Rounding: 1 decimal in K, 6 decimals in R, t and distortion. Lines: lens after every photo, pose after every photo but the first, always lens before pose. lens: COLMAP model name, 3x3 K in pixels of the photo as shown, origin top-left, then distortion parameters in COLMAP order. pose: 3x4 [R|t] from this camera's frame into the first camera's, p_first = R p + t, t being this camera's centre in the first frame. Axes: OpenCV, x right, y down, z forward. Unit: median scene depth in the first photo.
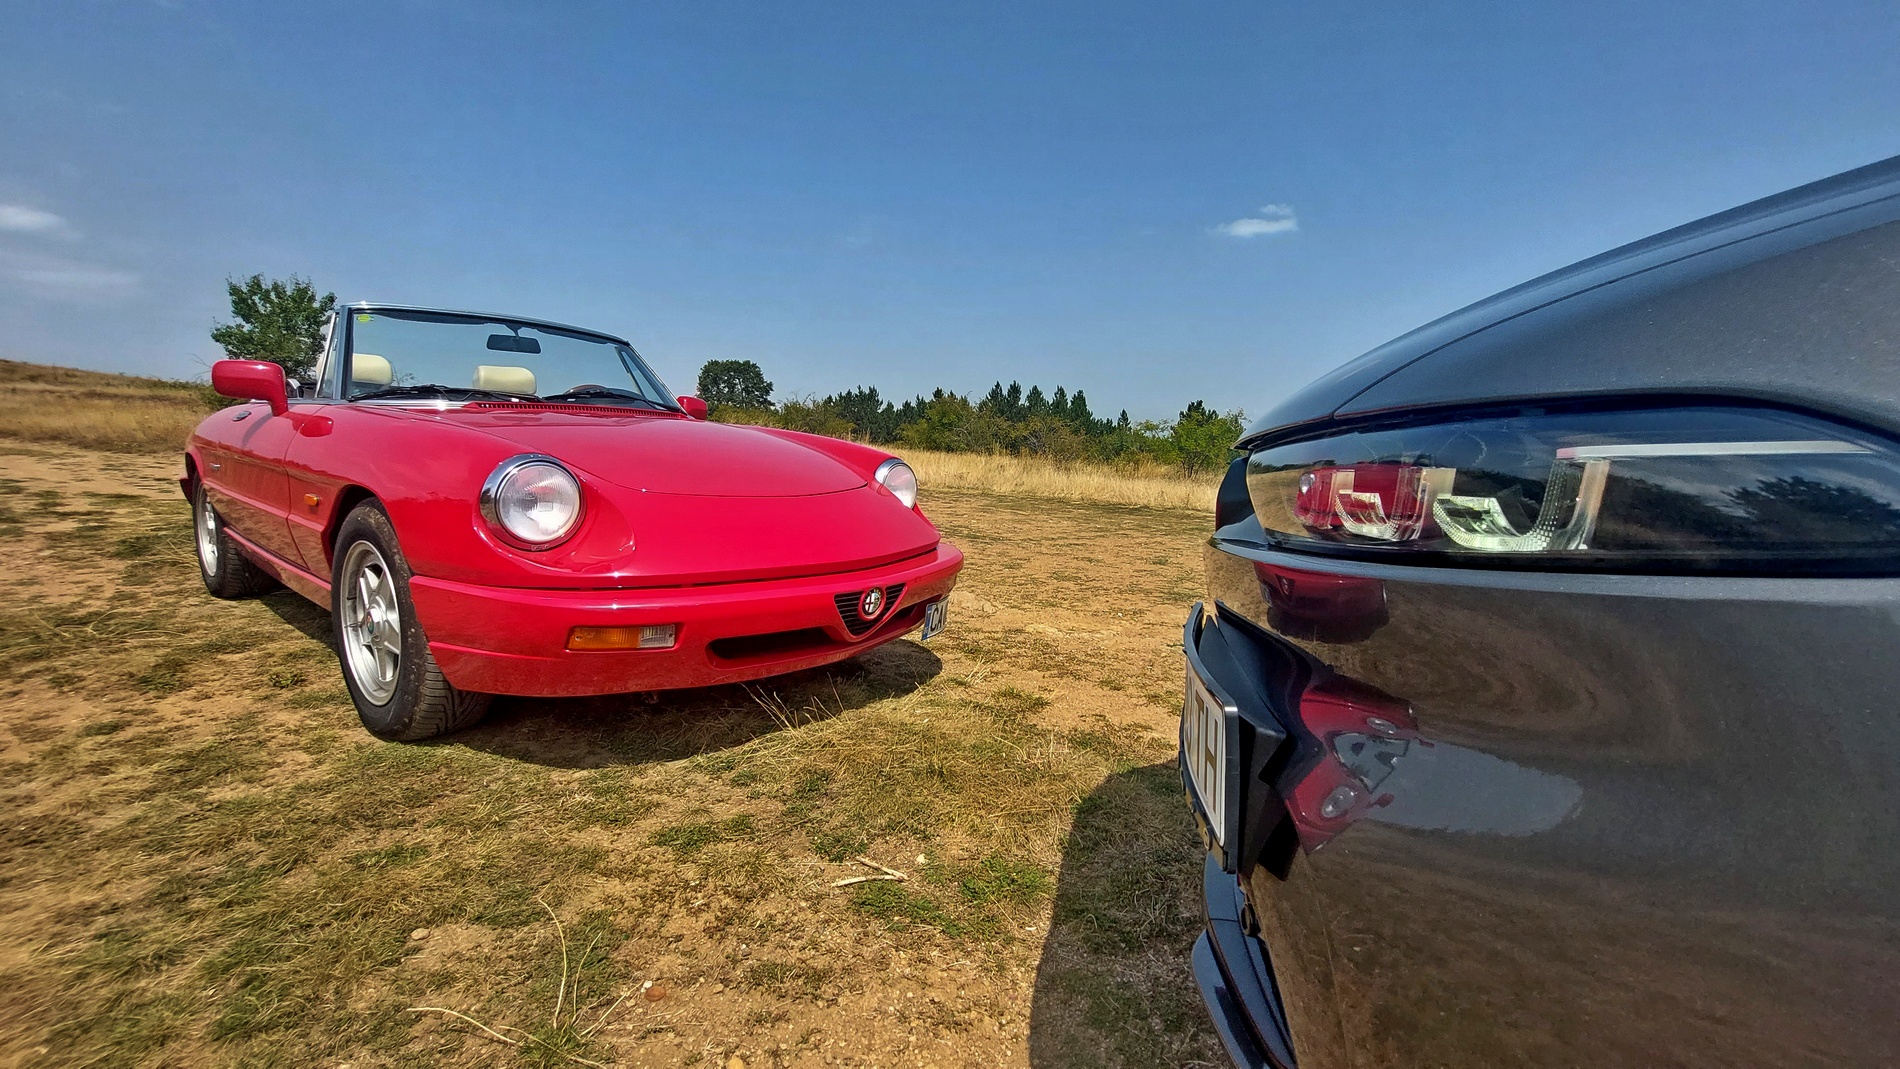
lens RADIAL K [[765.1, 0, 950.0], [0, 765.1, 534.5], [0, 0, 1]] dist [-0.023819, 0.000637]
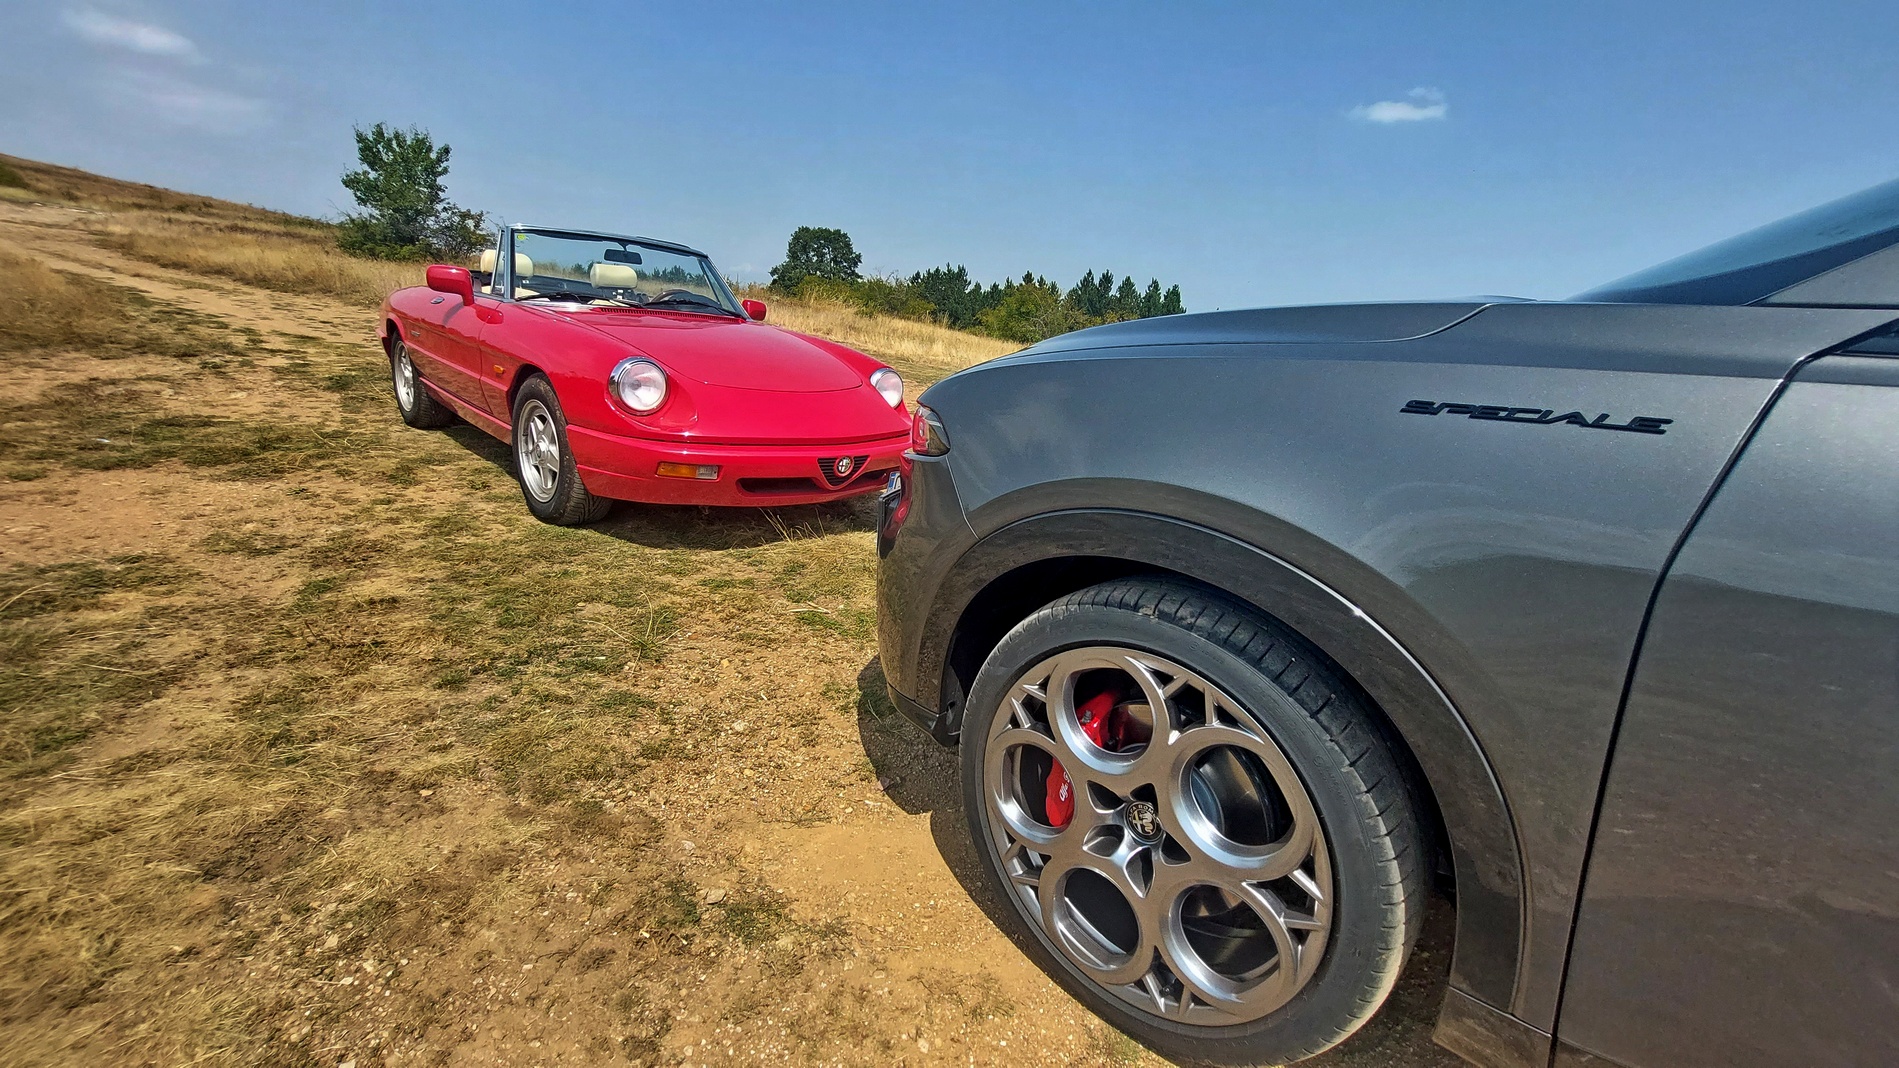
lens RADIAL K [[761.7, 0, 961.6], [0, 761.7, 532.6], [0, 0, 1]] dist [-0.011958, -0.009369]
pose [[0.992463, 0.096453, -0.075596, 0.241741], [-0.084435, 0.985283, 0.148620, -0.025919], [0.088818, -0.141117, 0.986001, -0.486461]]
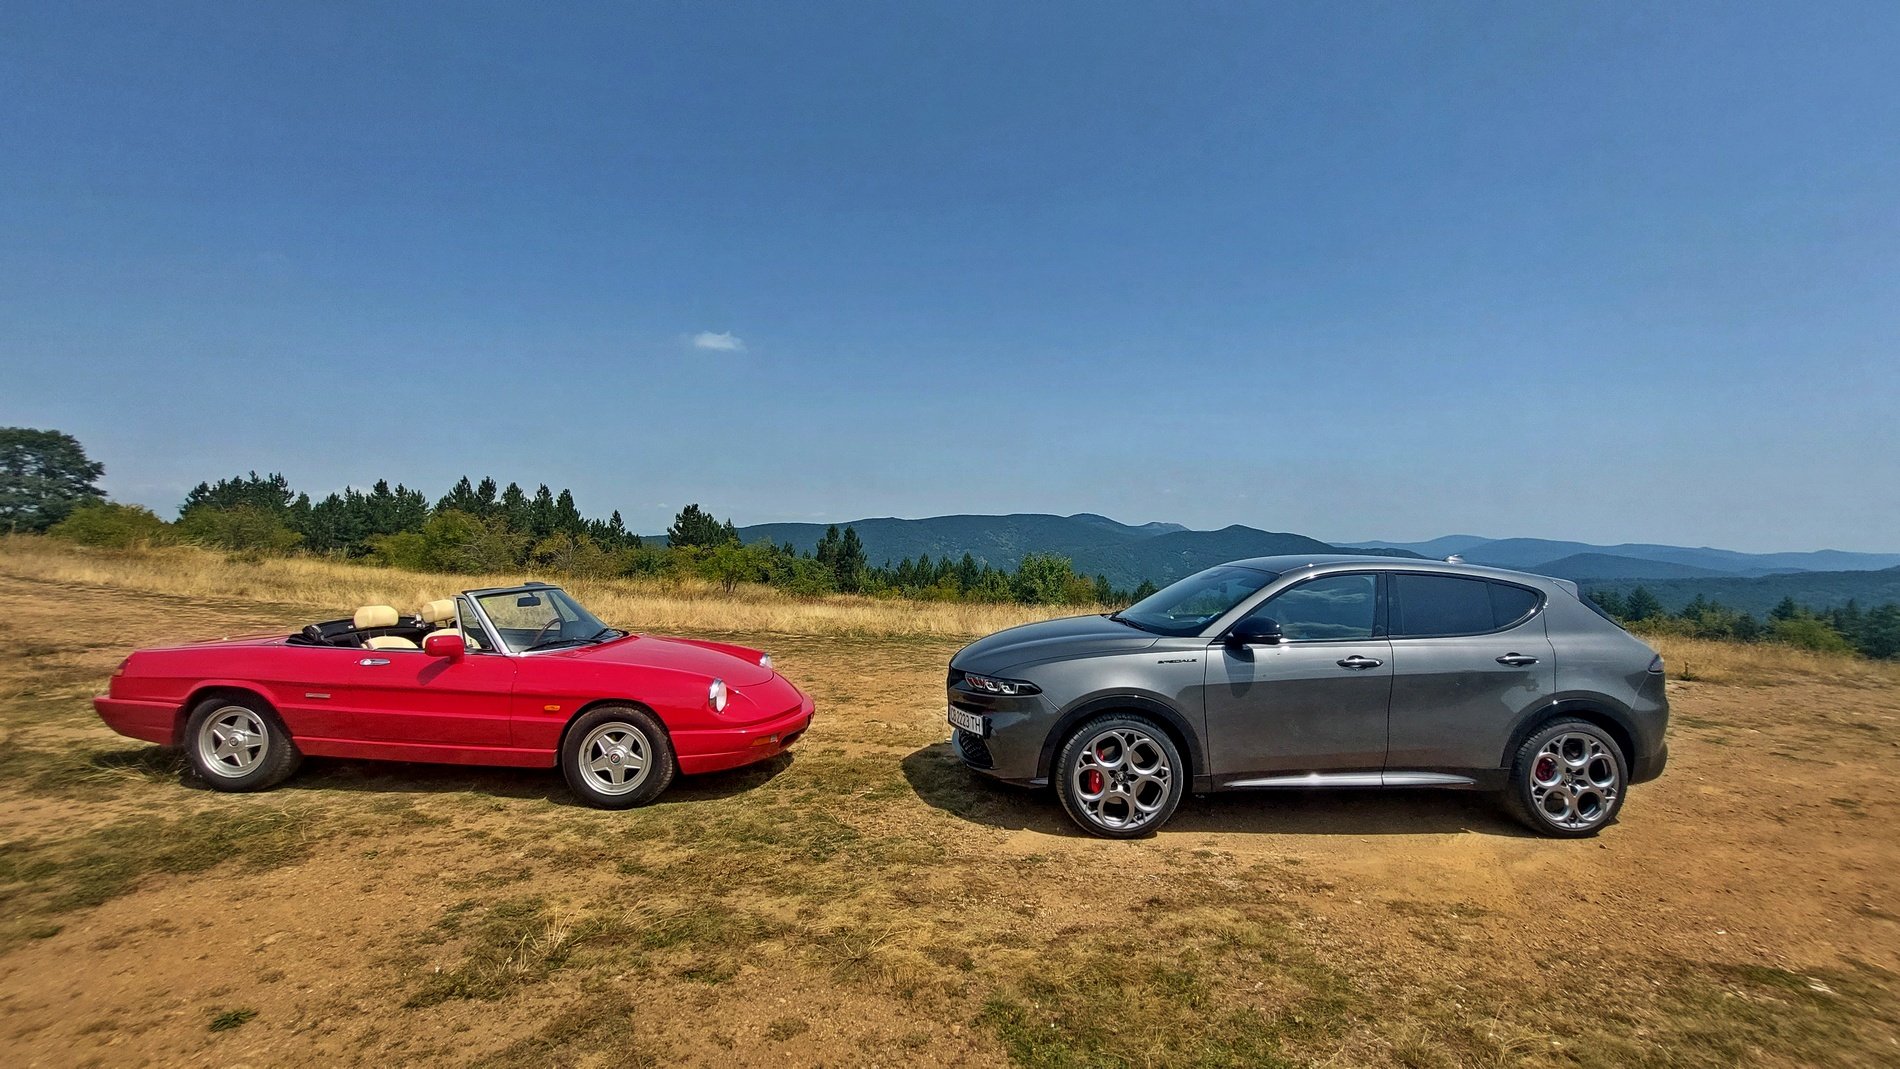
lens RADIAL K [[762.1, 0, 962.1], [0, 762.1, 533.1], [0, 0, 1]] dist [-0.011958, -0.009369]
pose [[0.784437, 0.002530, 0.620203, -1.216685], [0.074144, 0.992438, -0.097826, -0.230767], [-0.615760, 0.122722, 0.778318, -1.357730]]
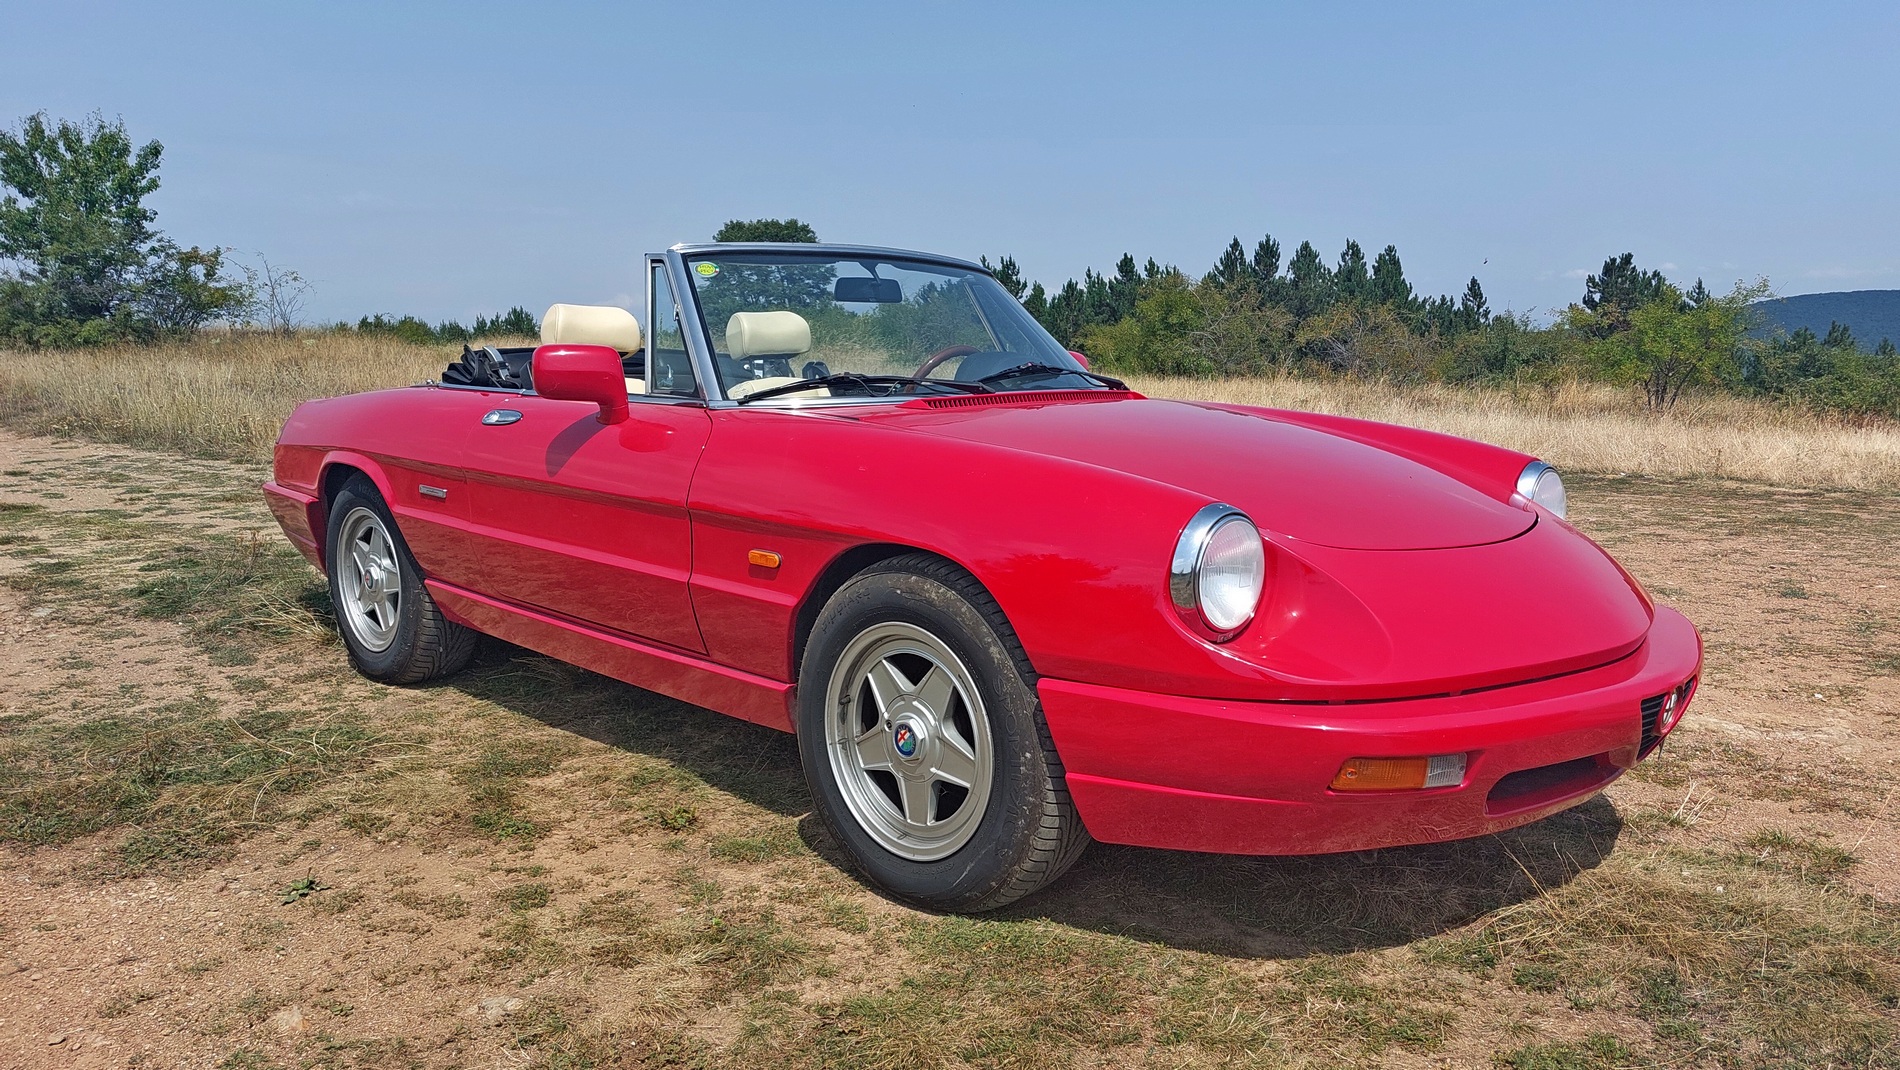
lens RADIAL K [[1357.2, 0, 980.3], [0, 1357.2, 539.9], [0, 0, 1]] dist [0.075636, -0.078838]
pose [[0.993255, -0.018658, -0.114442, -0.489489], [0.020669, 0.999652, 0.016408, -0.076837], [0.114096, -0.018663, 0.993294, -0.203023]]
